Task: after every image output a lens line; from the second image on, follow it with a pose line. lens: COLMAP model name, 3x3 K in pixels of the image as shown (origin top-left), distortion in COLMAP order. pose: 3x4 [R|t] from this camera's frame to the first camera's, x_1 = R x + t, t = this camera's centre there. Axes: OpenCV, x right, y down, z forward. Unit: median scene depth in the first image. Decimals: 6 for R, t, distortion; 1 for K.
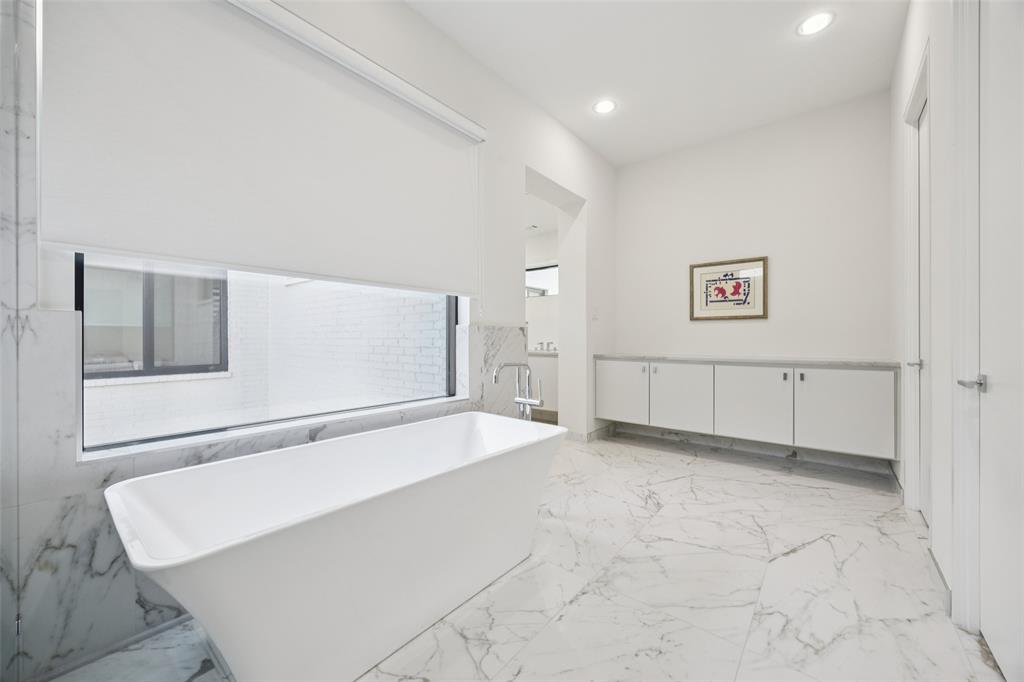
lens RADIAL K [[390.7, 0, 513.0], [0, 390.7, 335.2], [0, 0, 1]] dist [-0.001879, -0.000150]
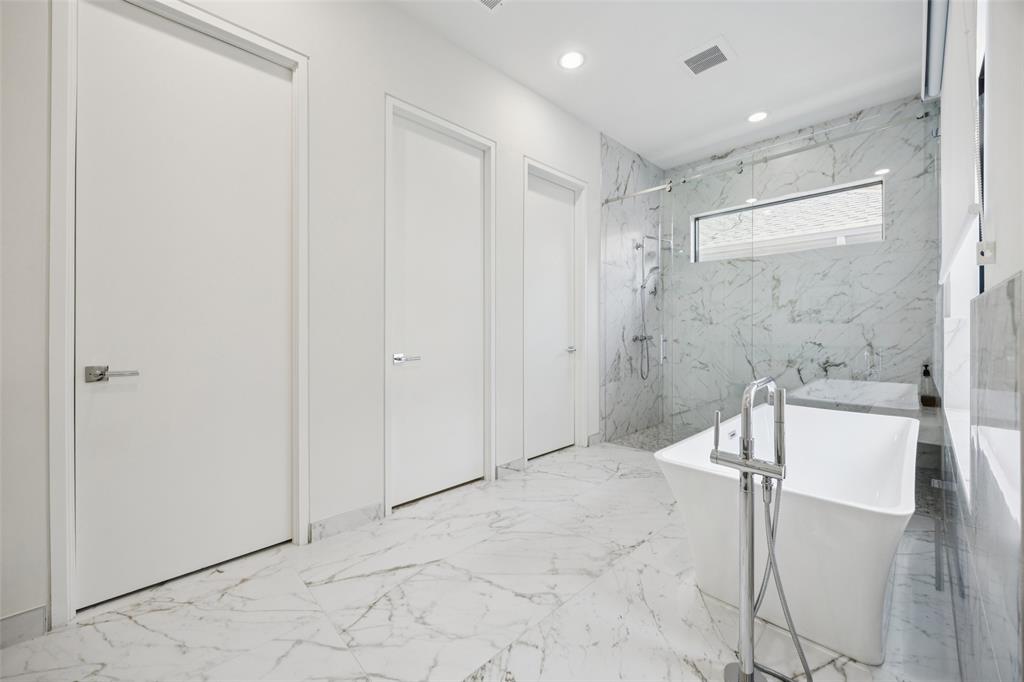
lens RADIAL K [[390.7, 0, 513.0], [0, 390.7, 335.2], [0, 0, 1]] dist [-0.001879, -0.000150]
pose [[-0.993003, 0.000179, 0.118085, 0.343620], [0.000467, 0.999997, 0.002407, 0.007599], [-0.118084, 0.002445, -0.993001, 1.890933]]
